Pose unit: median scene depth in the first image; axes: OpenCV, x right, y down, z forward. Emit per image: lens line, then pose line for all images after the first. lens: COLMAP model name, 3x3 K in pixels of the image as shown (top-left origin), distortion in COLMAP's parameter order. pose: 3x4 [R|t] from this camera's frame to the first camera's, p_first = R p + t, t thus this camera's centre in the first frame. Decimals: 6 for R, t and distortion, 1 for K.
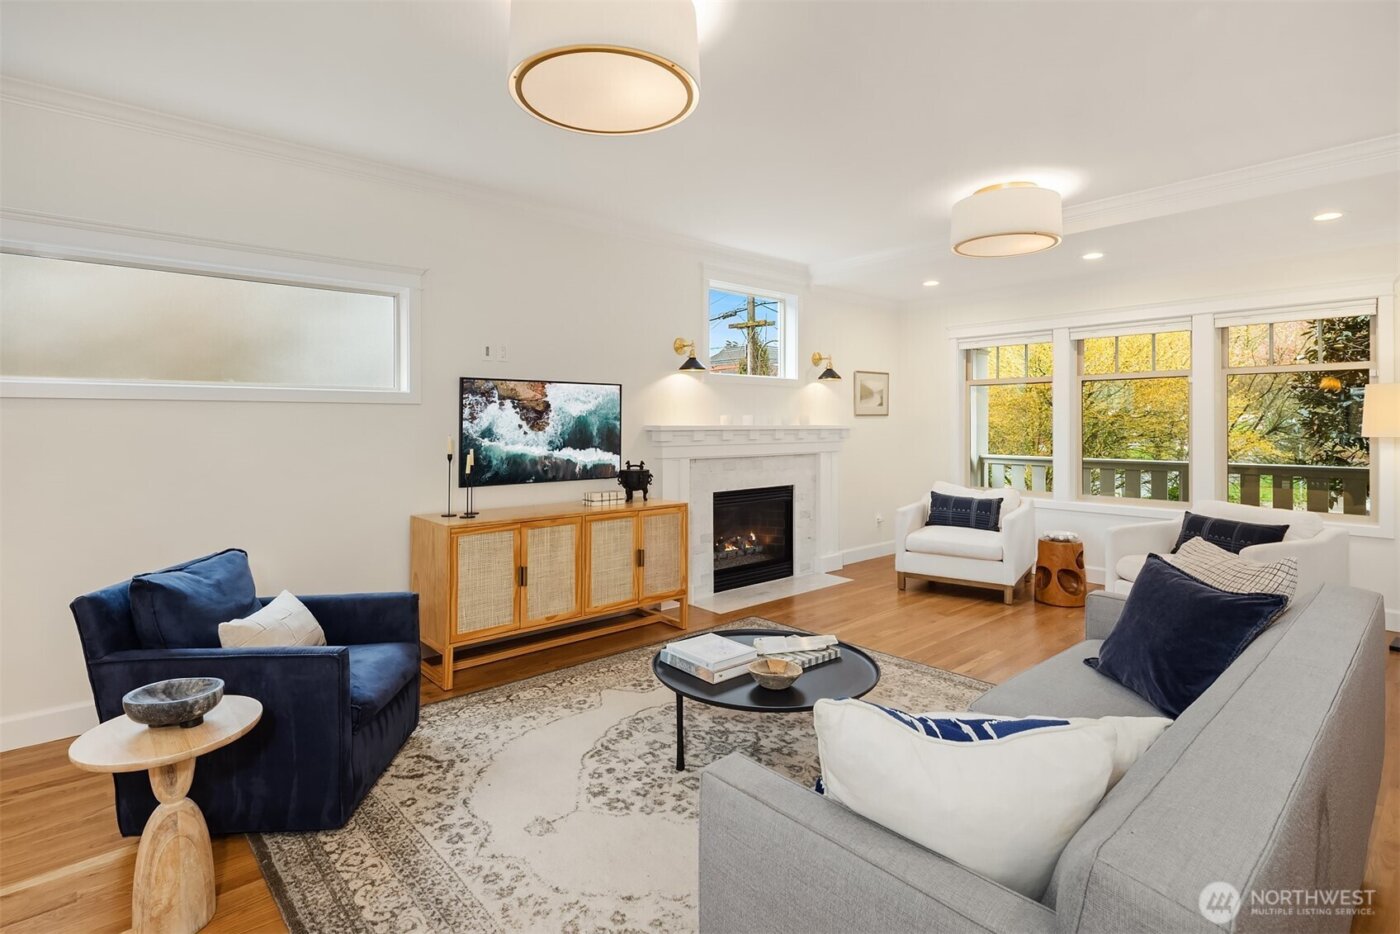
lens RADIAL K [[683.6, 0, 704.9], [0, 683.6, 418.4], [0, 0, 1]] dist [0.000256, -0.000204]
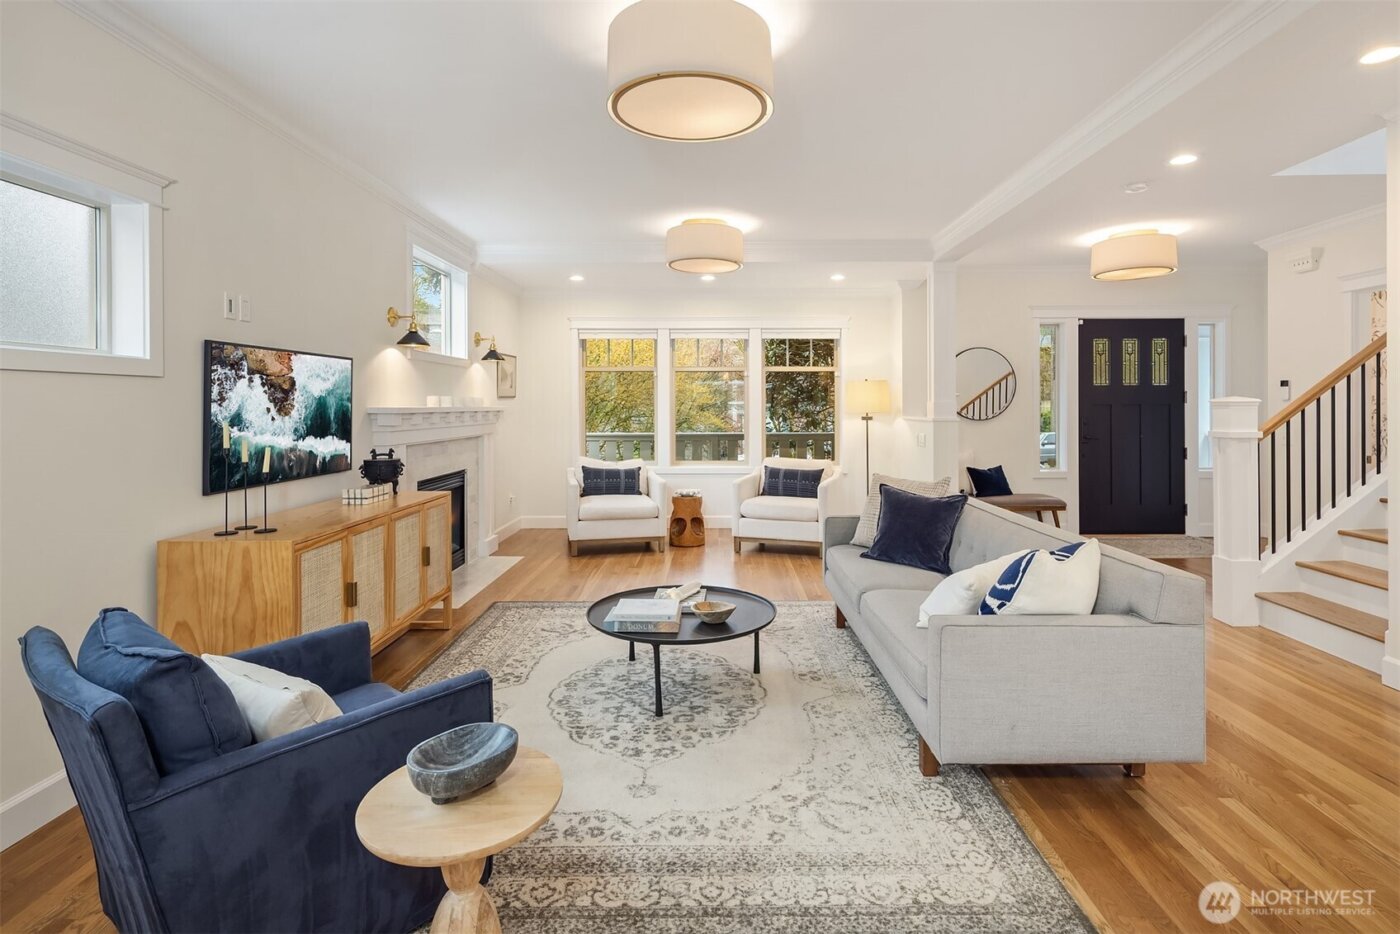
lens RADIAL K [[694.8, 0, 725.4], [0, 694.8, 405.3], [0, 0, 1]] dist [0.000491, 0.000161]
pose [[0.659428, -0.002935, 0.751762, -0.500138], [-0.003096, 0.999973, 0.006620, -0.000042], [-0.751761, -0.006693, 0.659401, 0.107704]]
